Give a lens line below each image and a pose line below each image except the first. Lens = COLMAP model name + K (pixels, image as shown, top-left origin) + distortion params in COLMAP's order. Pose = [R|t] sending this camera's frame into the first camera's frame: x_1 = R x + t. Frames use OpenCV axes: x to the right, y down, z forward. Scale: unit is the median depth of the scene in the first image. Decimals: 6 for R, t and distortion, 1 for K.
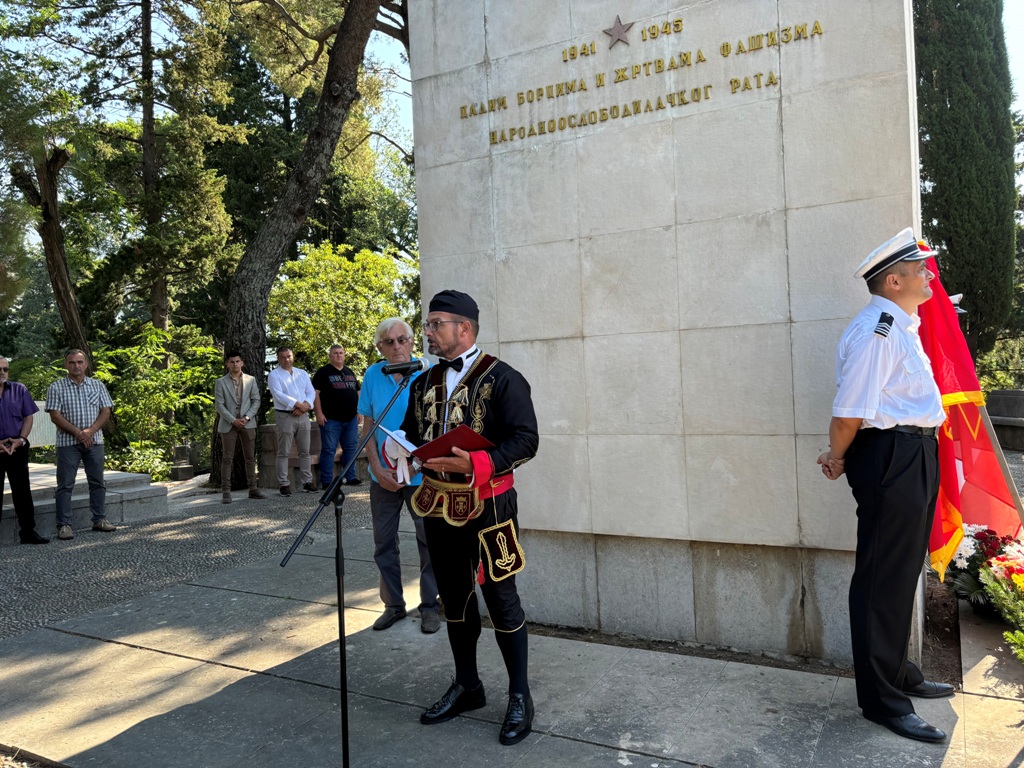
lens RADIAL K [[782.2, 0, 517.1], [0, 782.2, 374.9], [0, 0, 1]] dist [0.010658, -0.008615]
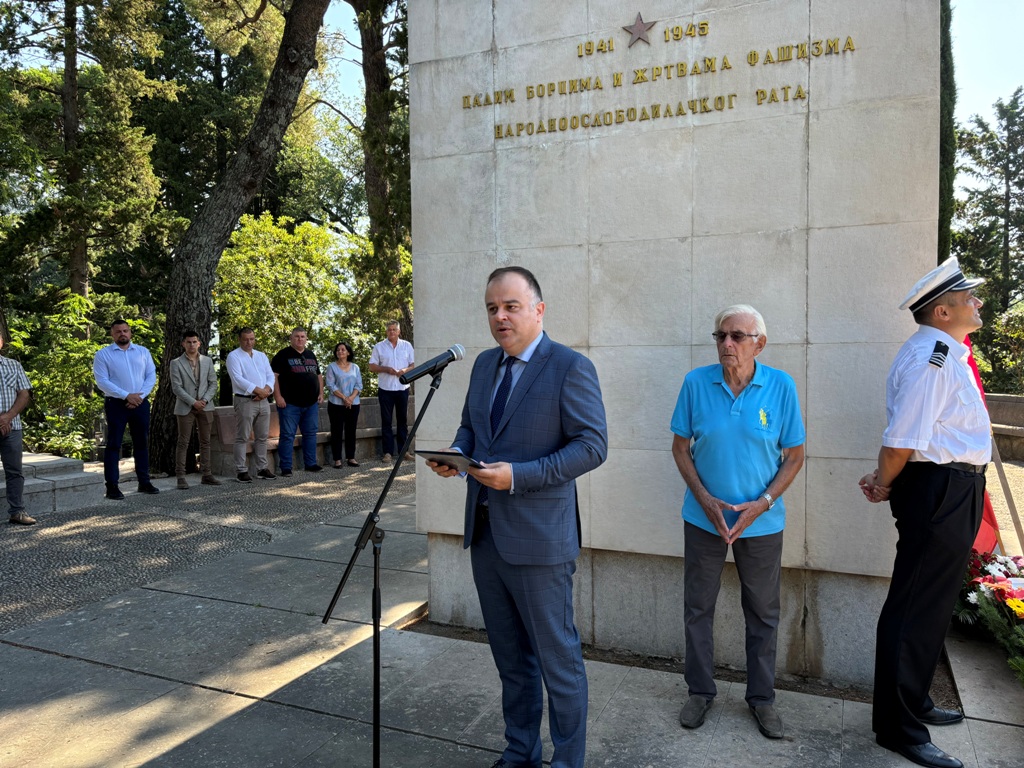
lens RADIAL K [[782.4, 0, 515.3], [0, 782.4, 379.7], [0, 0, 1]] dist [0.033239, -0.050420]
pose [[0.995013, 0.029942, 0.095140, -0.094227], [-0.033422, 0.998822, 0.035192, -0.037788], [-0.093975, -0.038196, 0.994842, 0.040237]]
